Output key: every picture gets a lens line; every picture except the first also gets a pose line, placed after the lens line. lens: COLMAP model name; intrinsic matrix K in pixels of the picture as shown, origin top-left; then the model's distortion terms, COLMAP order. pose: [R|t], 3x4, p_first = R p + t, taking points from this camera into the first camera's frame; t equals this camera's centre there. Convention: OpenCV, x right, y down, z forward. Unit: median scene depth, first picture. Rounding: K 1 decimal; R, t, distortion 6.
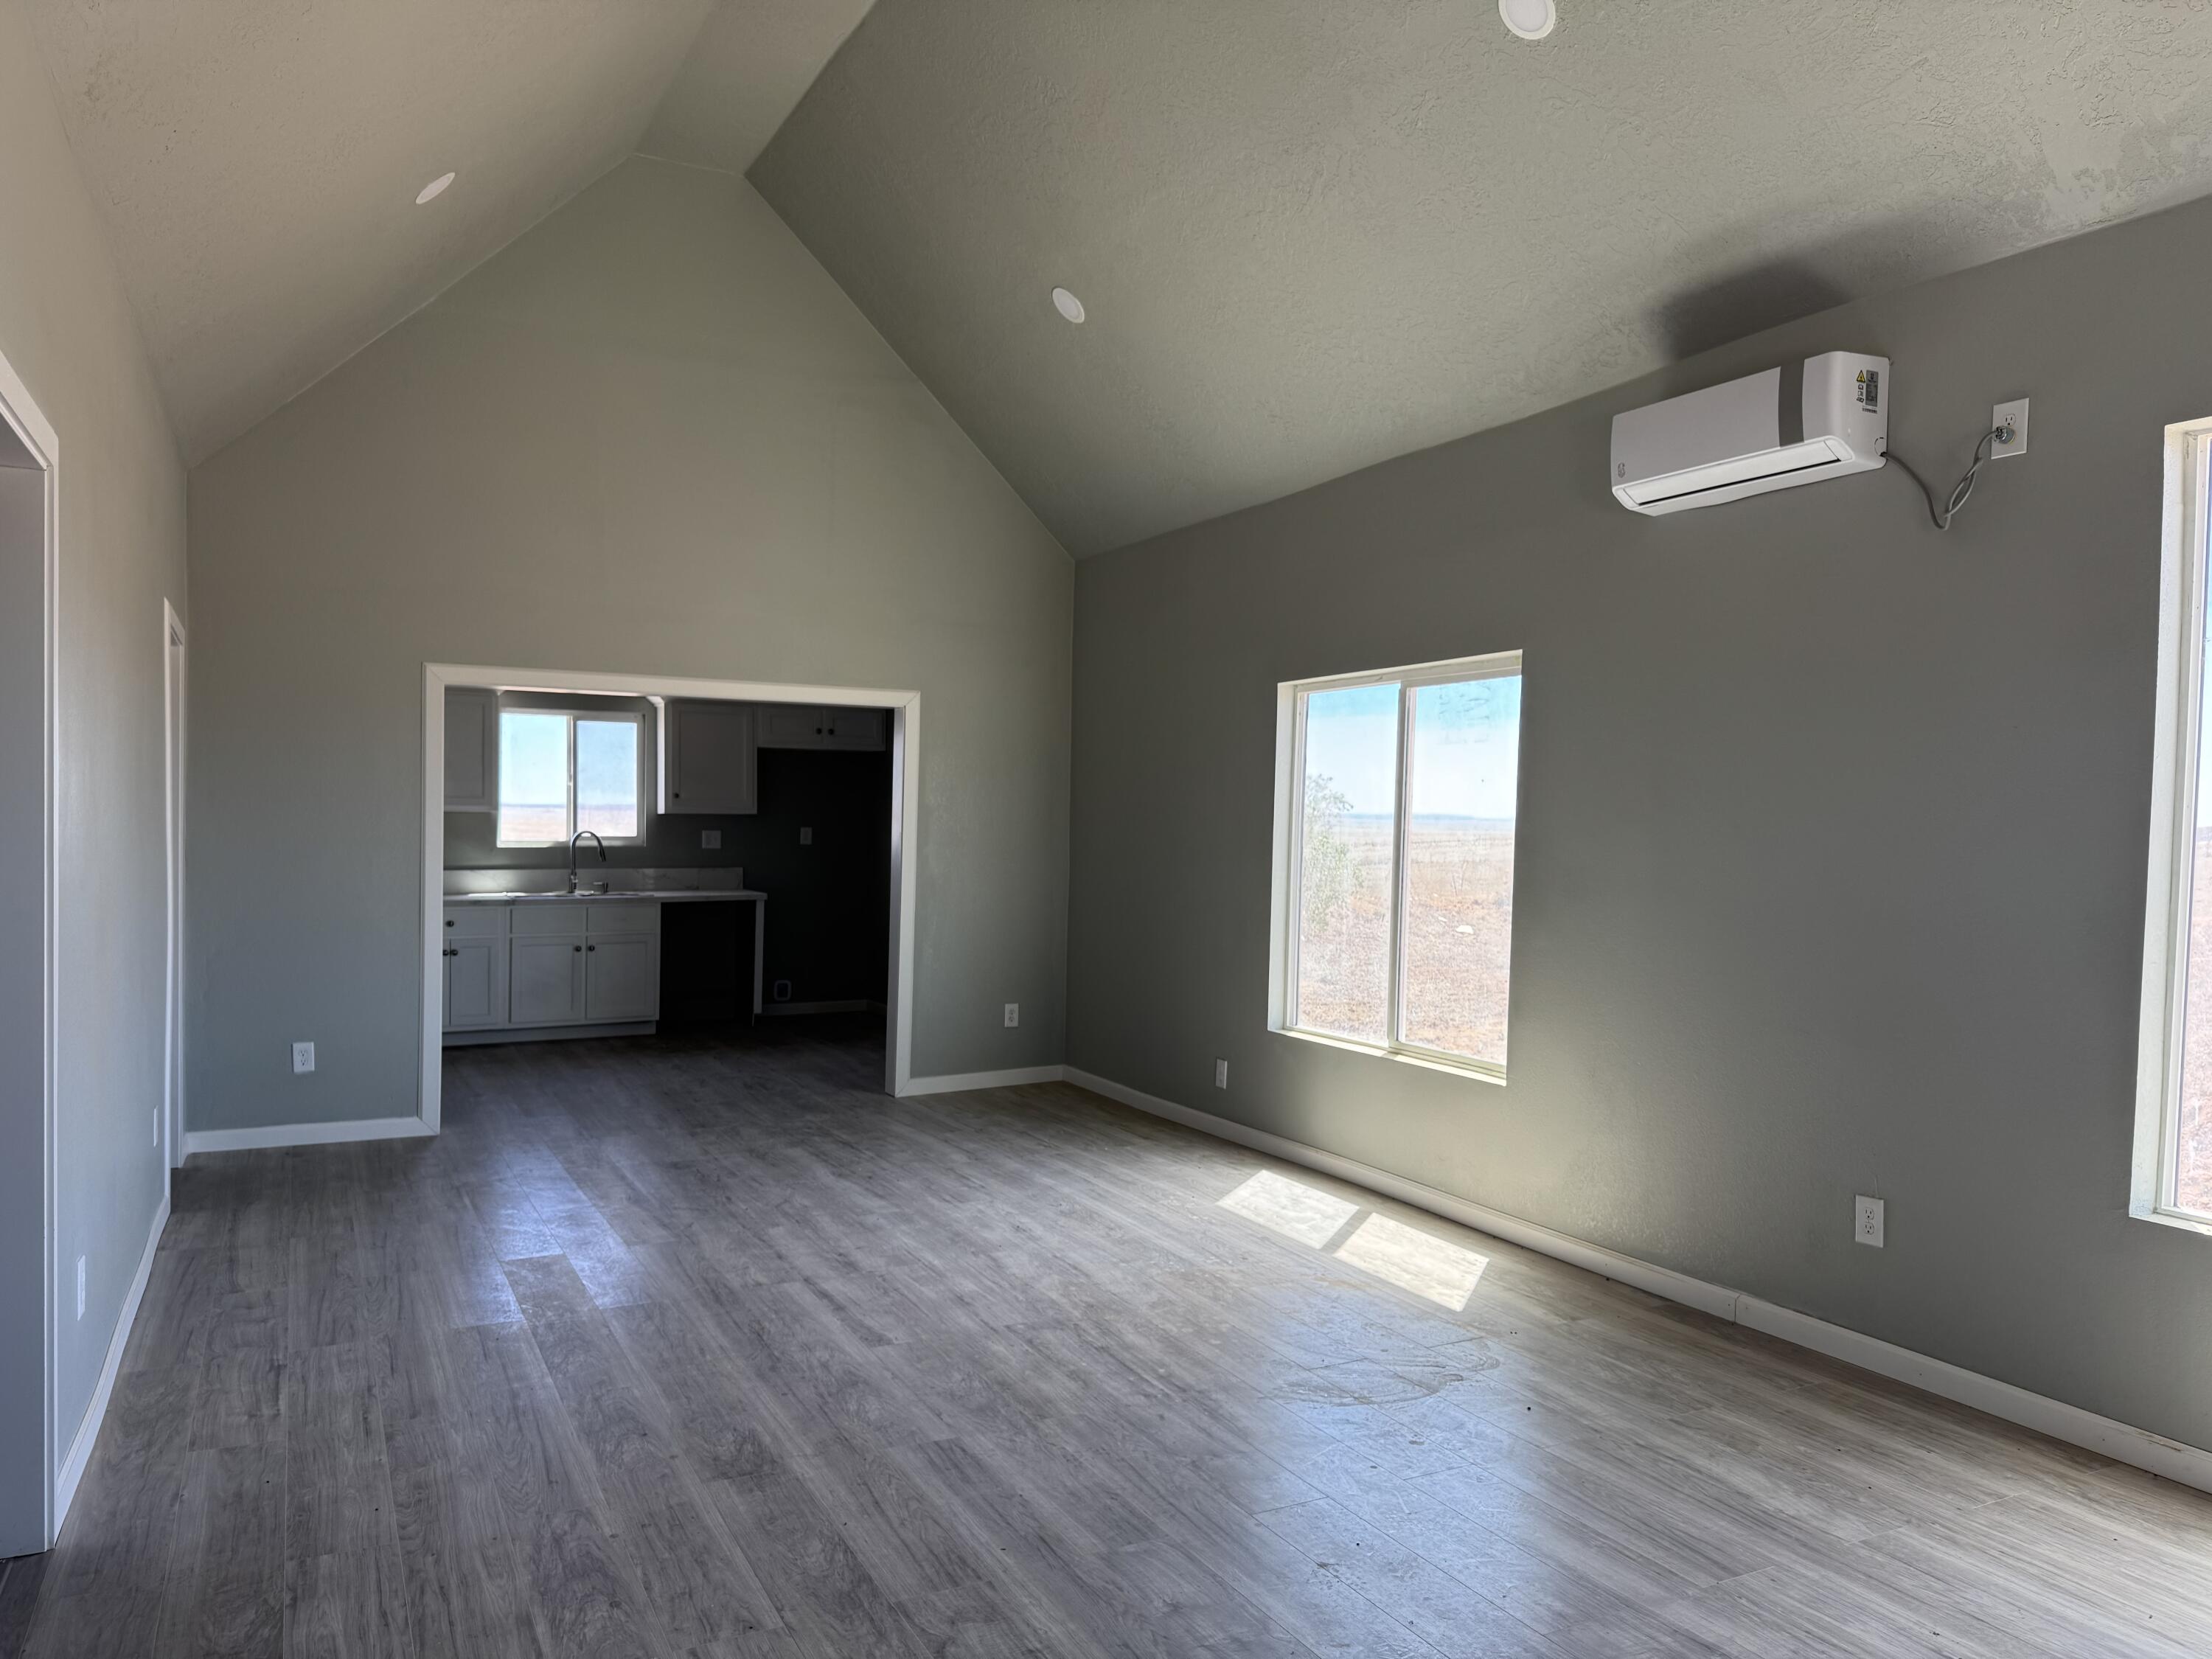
lens RADIAL K [[1542.4, 0, 1111.9], [0, 1542.4, 837.0], [0, 0, 1]] dist [0.049291, -0.055981]
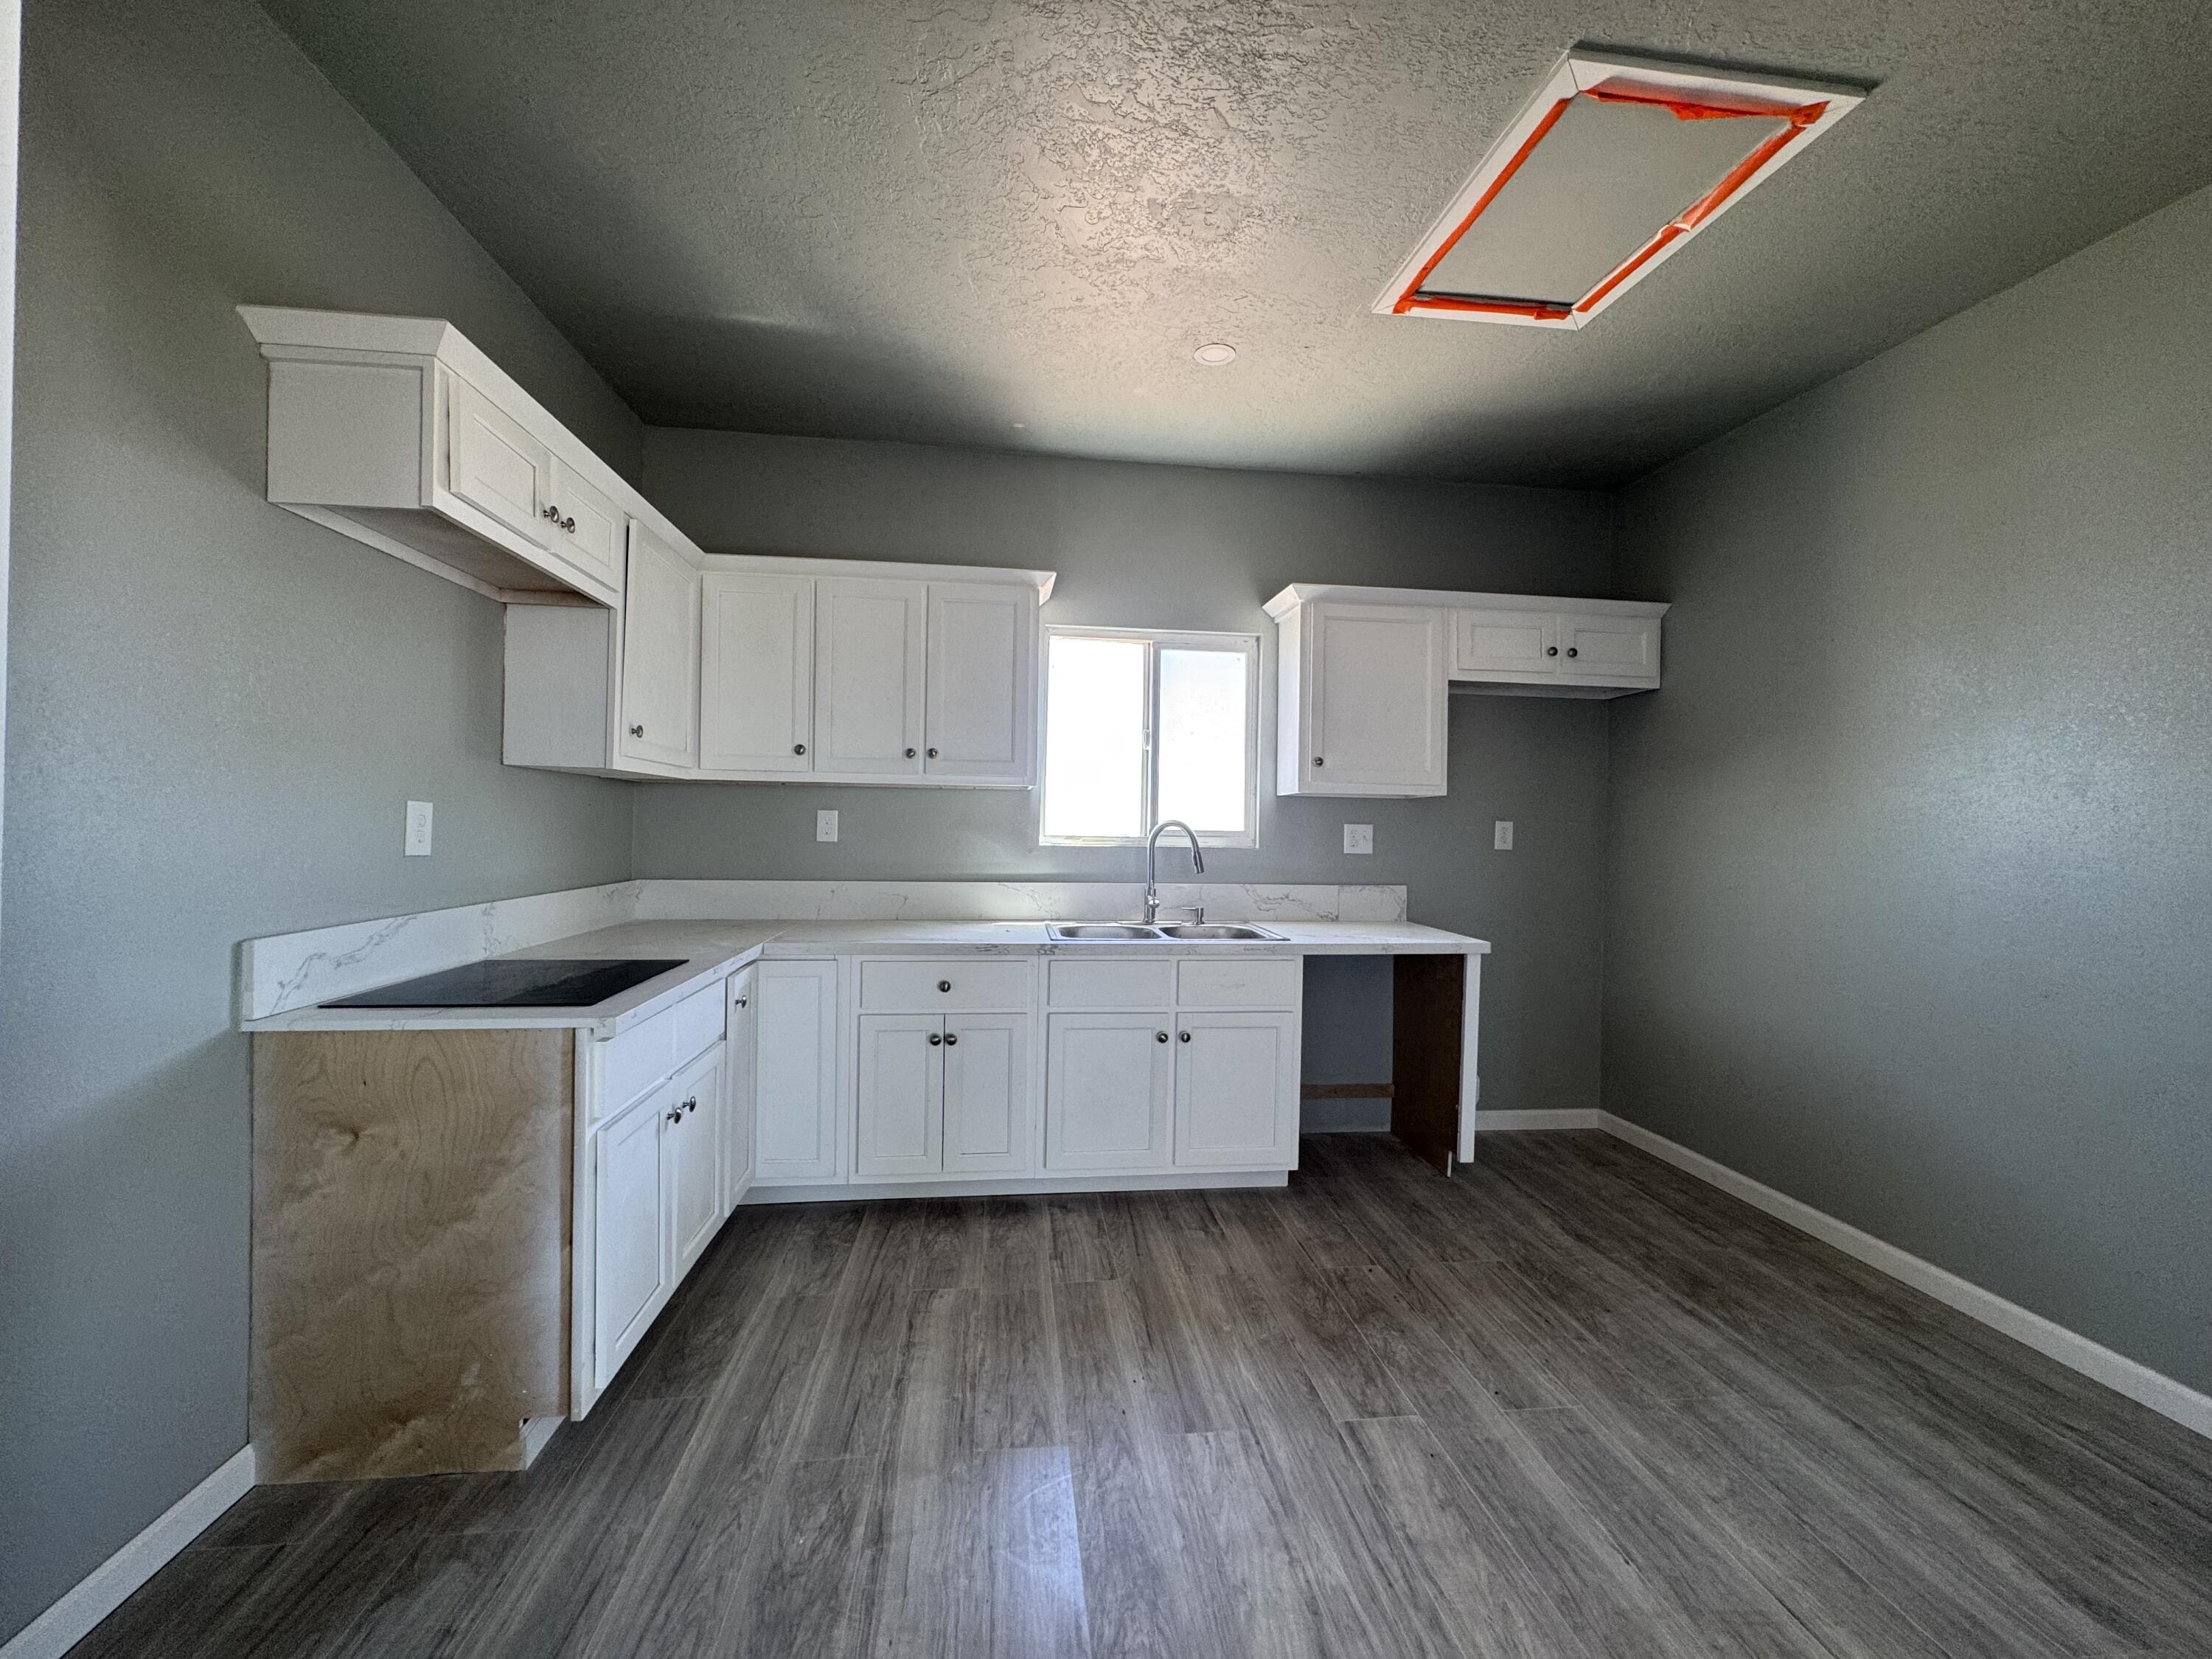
lens RADIAL K [[872.1, 0, 1111.4], [0, 872.1, 820.8], [0, 0, 1]] dist [-0.000941, 0.000615]
pose [[0.936486, 0.007266, -0.350630, -0.552758], [-0.013638, 0.999784, -0.015707, 0.002807], [0.350440, 0.019491, 0.936382, 1.535324]]
